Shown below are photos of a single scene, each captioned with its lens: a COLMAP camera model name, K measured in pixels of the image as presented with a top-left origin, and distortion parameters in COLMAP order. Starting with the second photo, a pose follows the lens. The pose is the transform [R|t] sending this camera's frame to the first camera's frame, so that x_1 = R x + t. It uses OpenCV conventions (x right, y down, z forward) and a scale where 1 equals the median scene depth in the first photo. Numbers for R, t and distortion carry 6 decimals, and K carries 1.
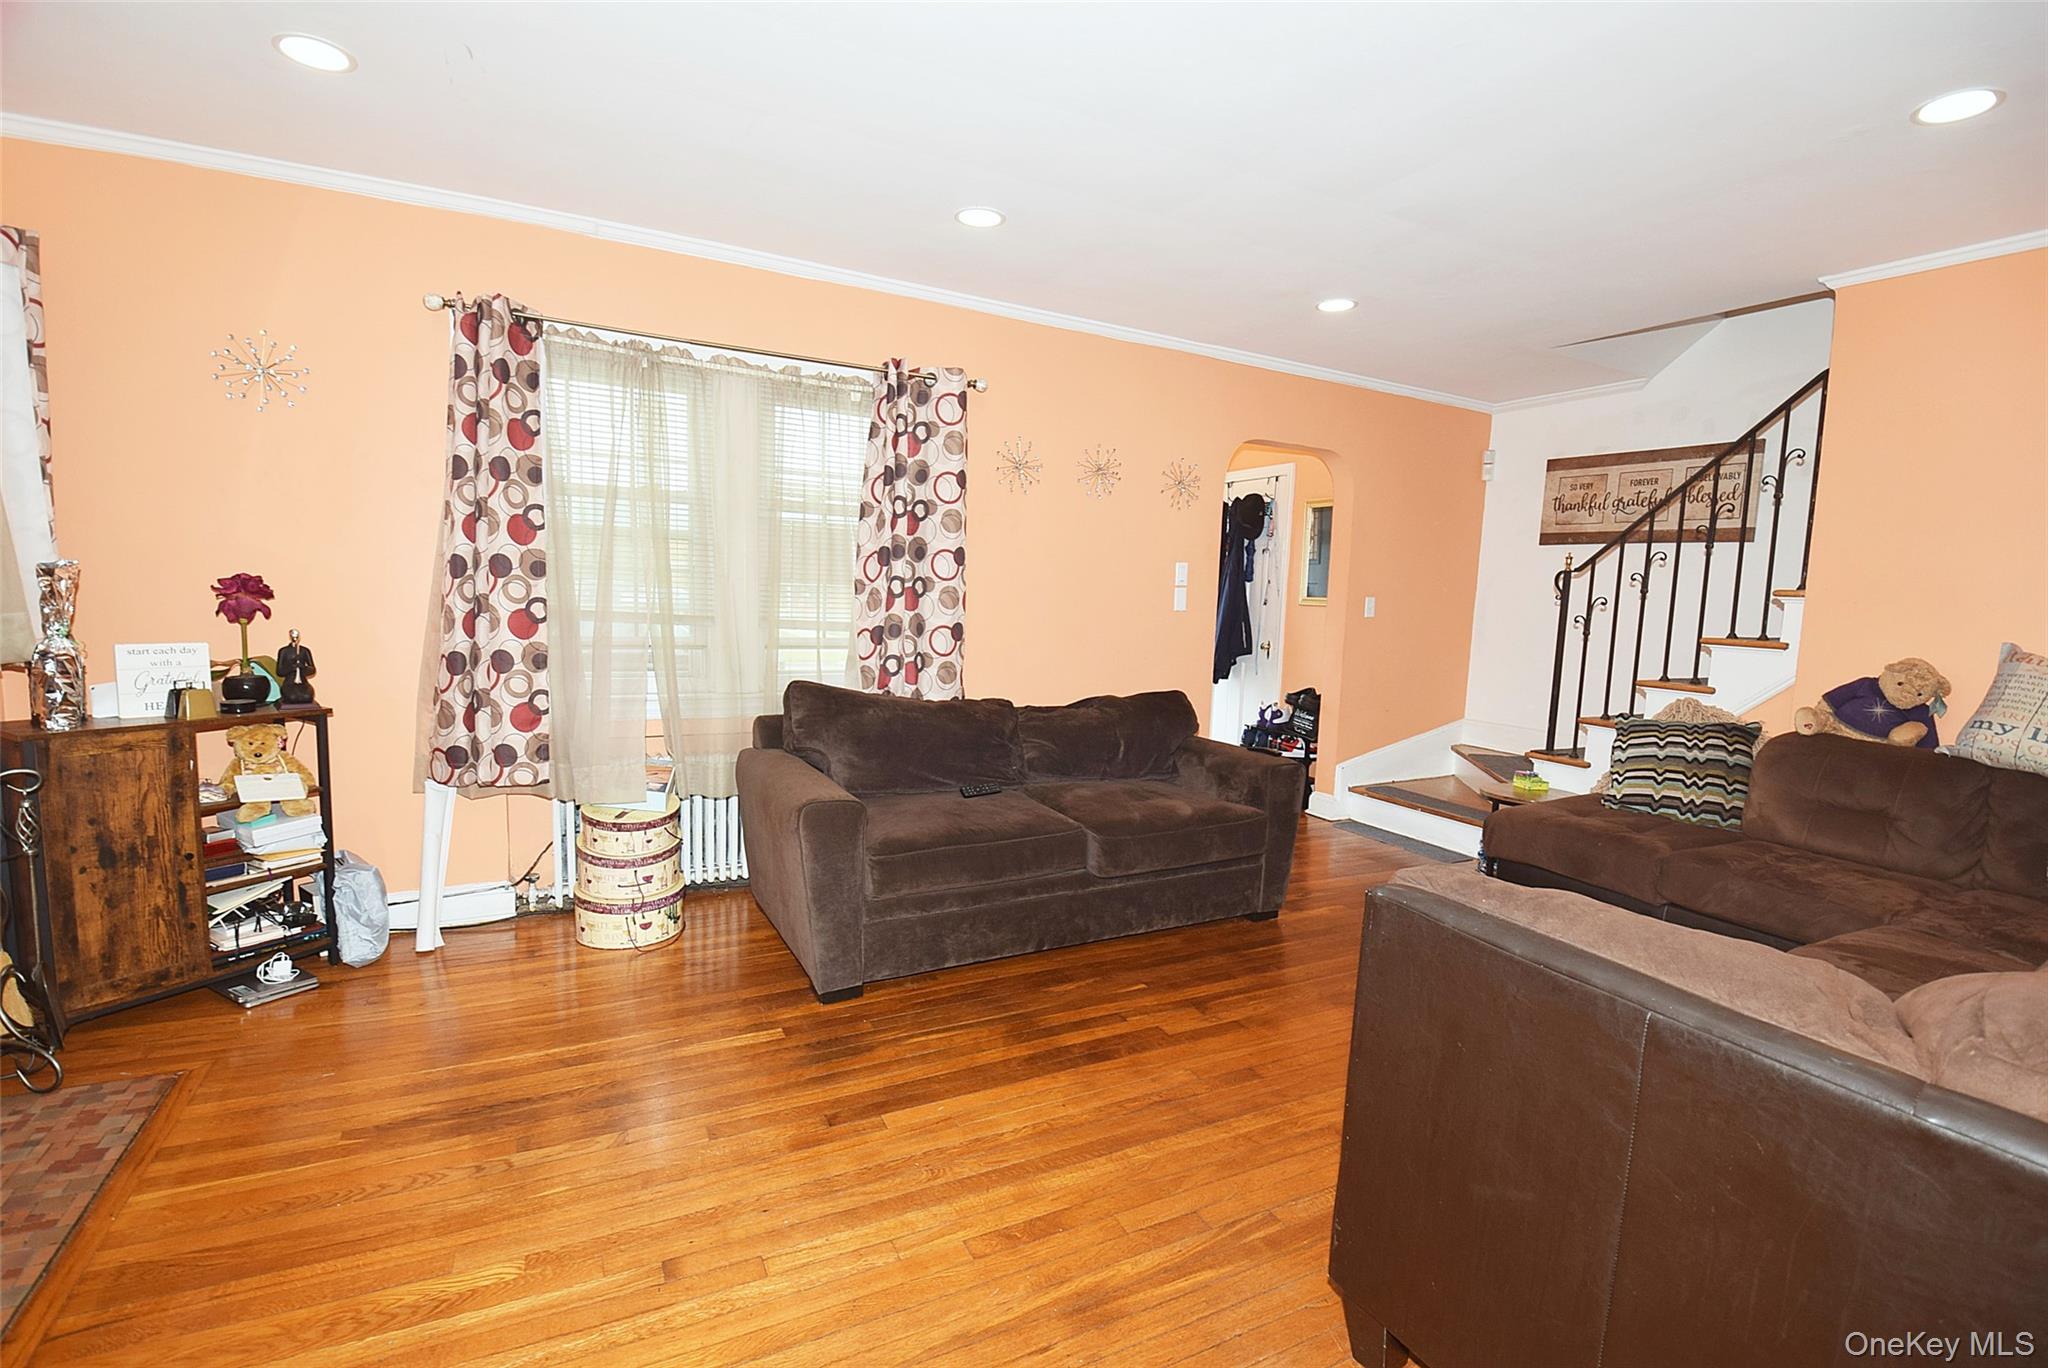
lens RADIAL K [[913.7, 0, 1021.8], [0, 913.7, 684.8], [0, 0, 1]] dist [0.002083, -0.012156]
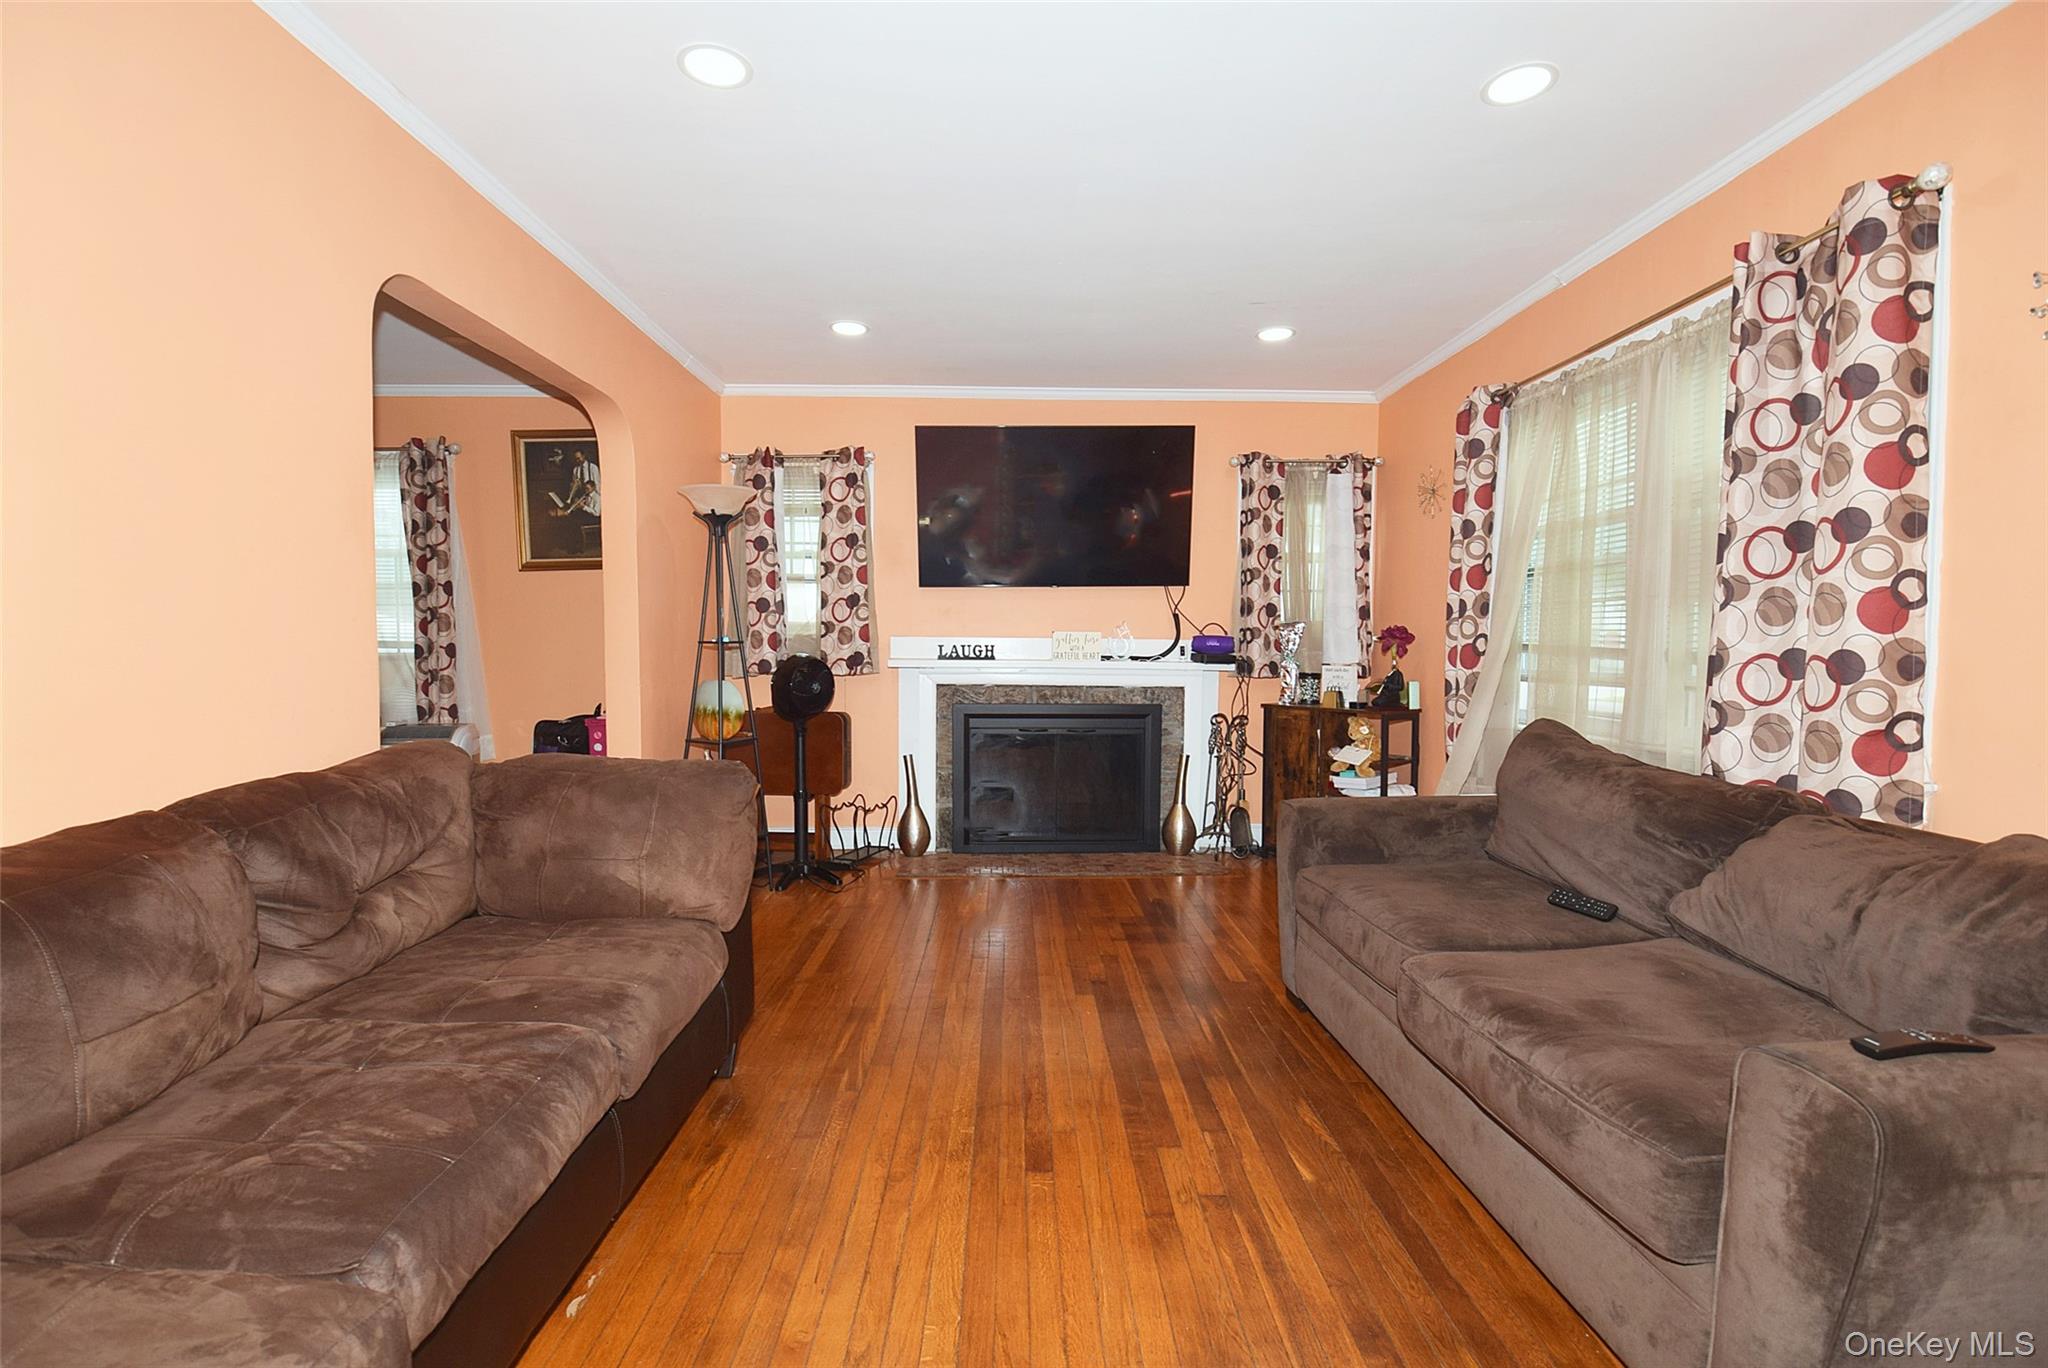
lens RADIAL K [[913.7, 0, 1026.4], [0, 913.7, 690.0], [0, 0, 1]] dist [0.002083, -0.012156]
pose [[-0.439426, 0.006417, -0.898256, 0.922898], [-0.111402, 0.991865, 0.061583, -0.040385], [0.891344, 0.127129, -0.435136, 1.212285]]
